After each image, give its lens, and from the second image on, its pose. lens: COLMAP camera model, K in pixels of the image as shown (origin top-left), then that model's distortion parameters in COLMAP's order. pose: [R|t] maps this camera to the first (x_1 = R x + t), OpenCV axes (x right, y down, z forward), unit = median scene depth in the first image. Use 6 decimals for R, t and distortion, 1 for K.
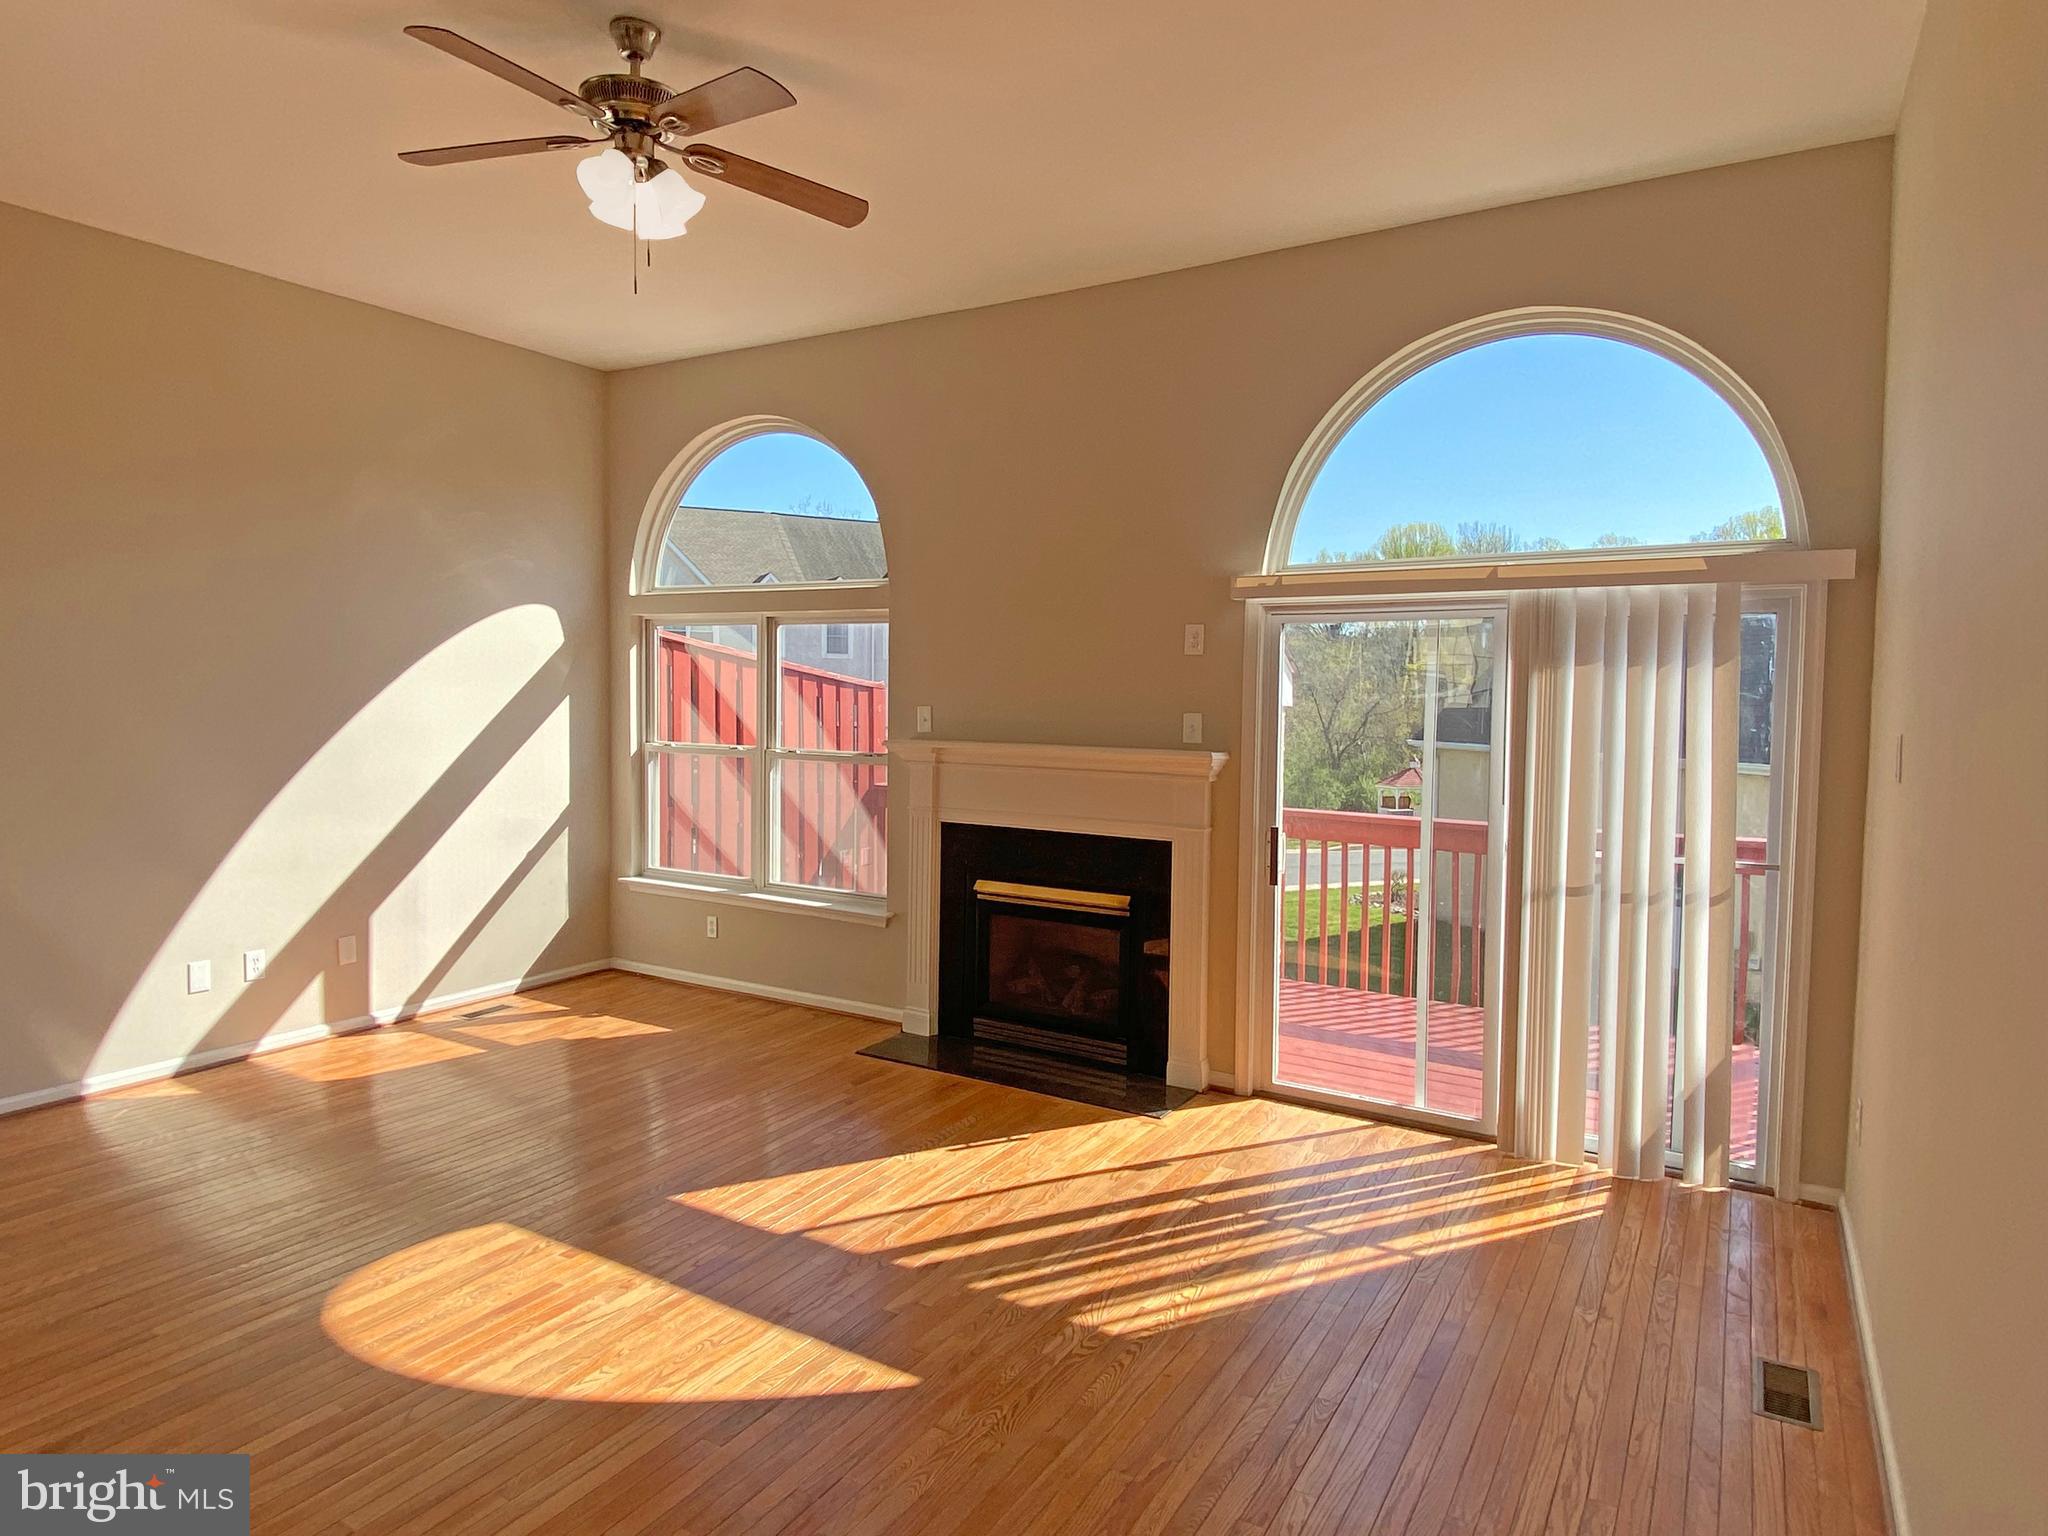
lens RADIAL K [[1186.8, 0, 1023.7], [0, 1186.8, 773.1], [0, 0, 1]] dist [0.011528, -0.007388]
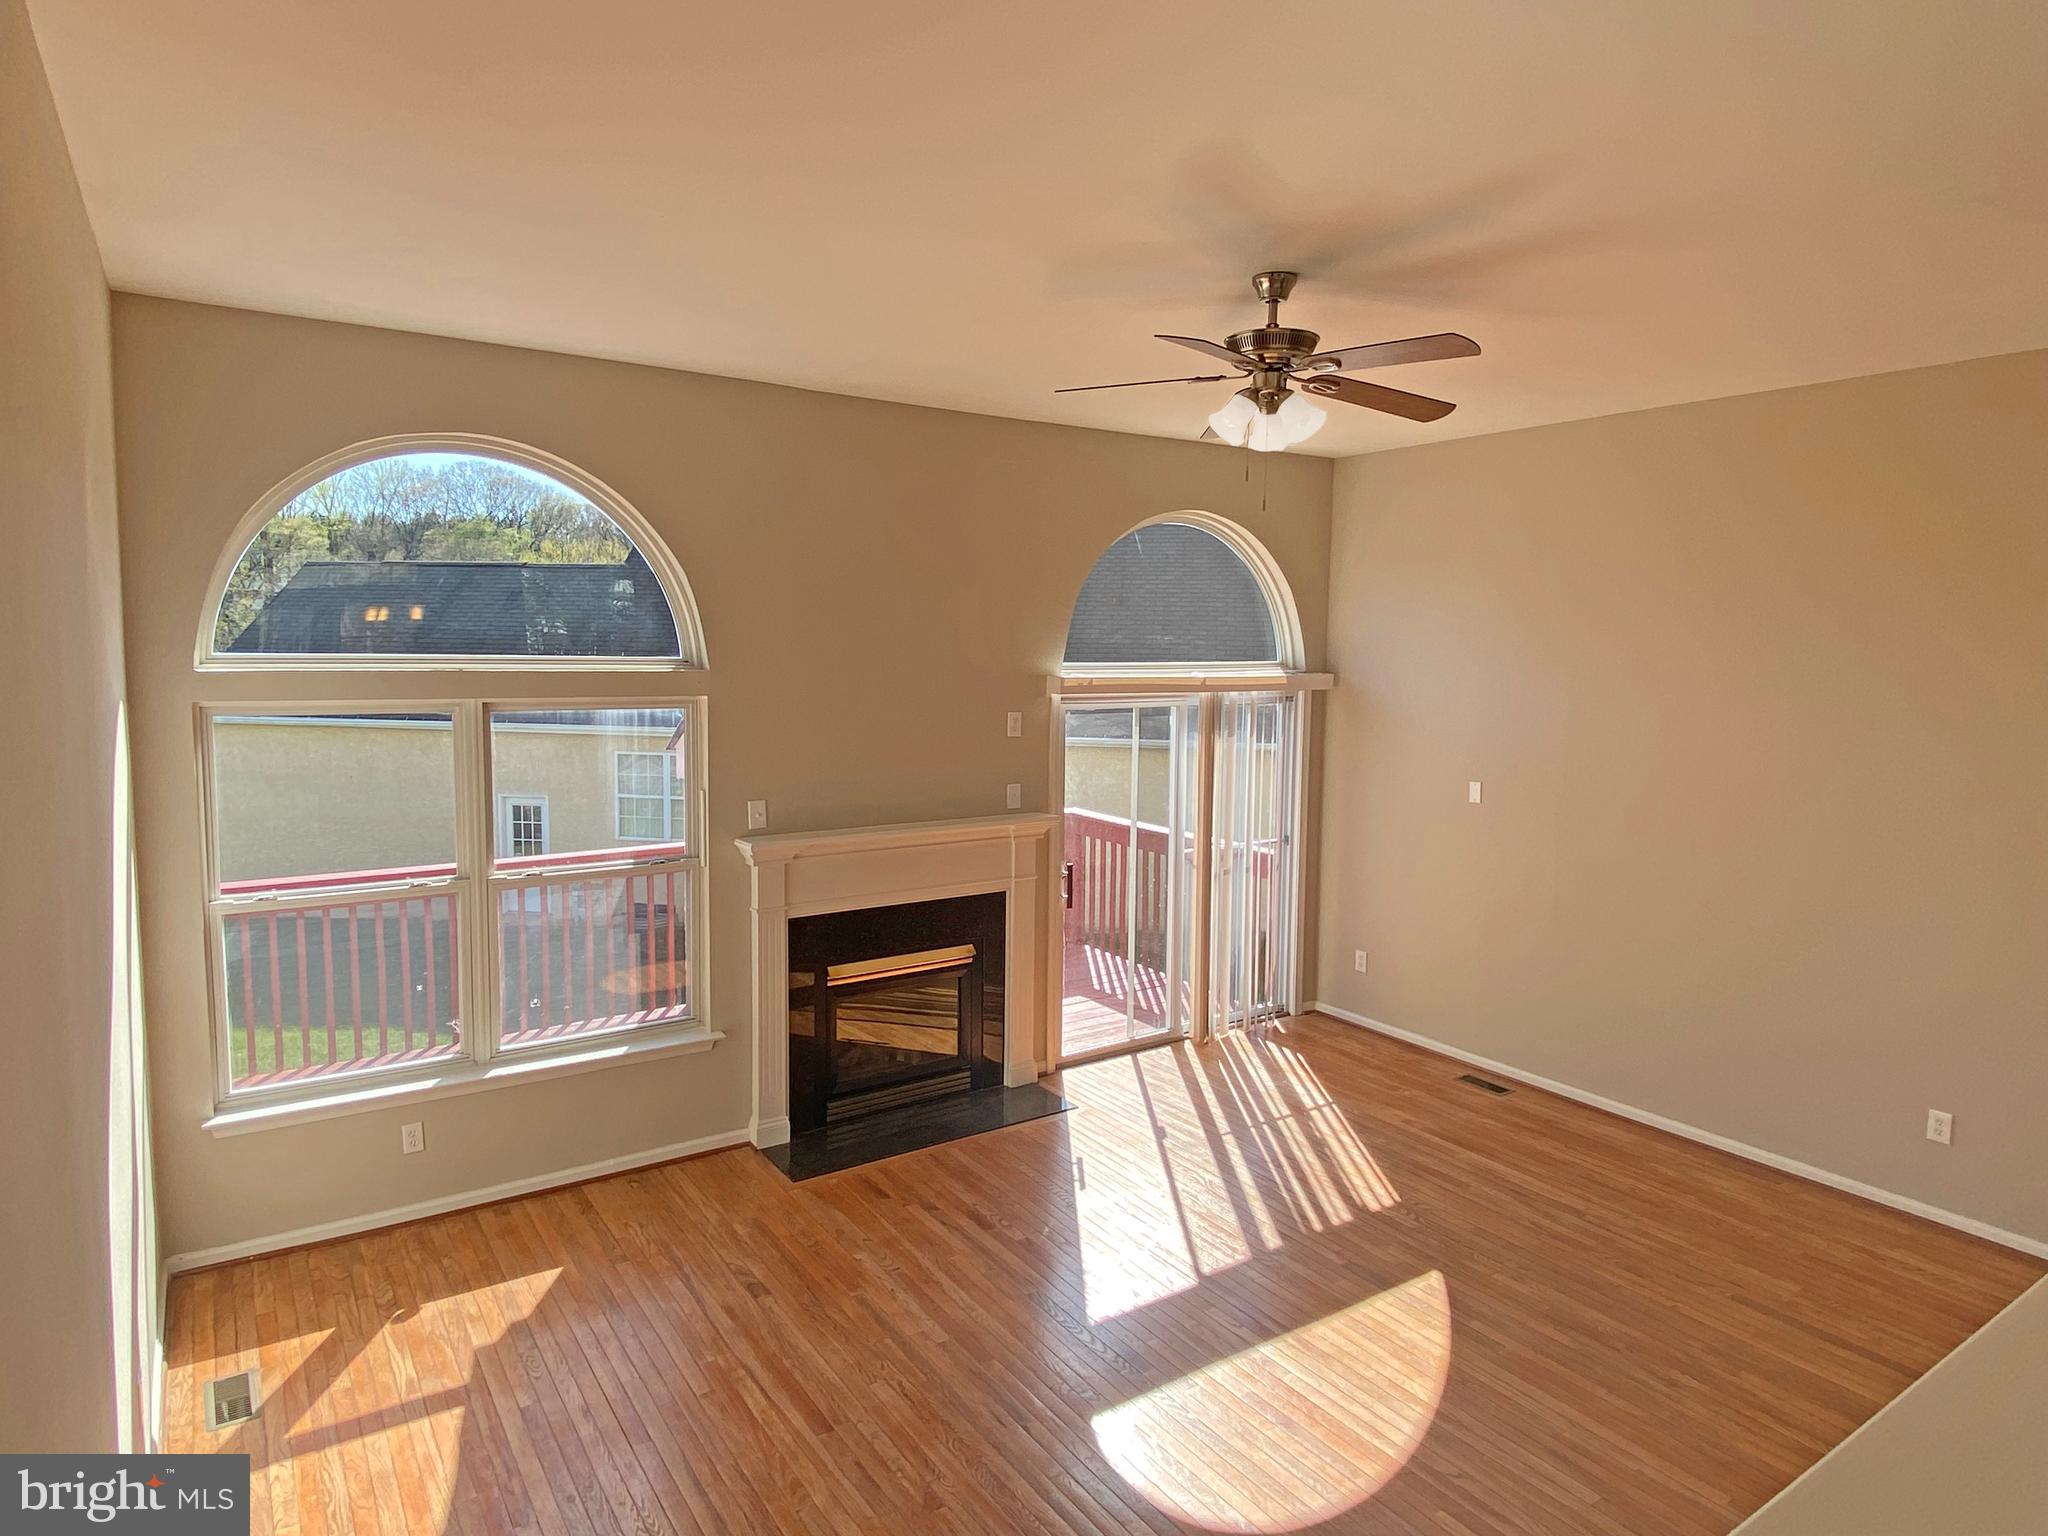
lens RADIAL K [[1186.8, 0, 1013.8], [0, 1186.8, 747.4], [0, 0, 1]] dist [0.011528, -0.007388]
pose [[0.444183, -0.089157, 0.891489, -0.940880], [0.061328, 0.995728, 0.069026, -0.171588], [-0.893835, 0.024013, 0.447753, 0.453227]]
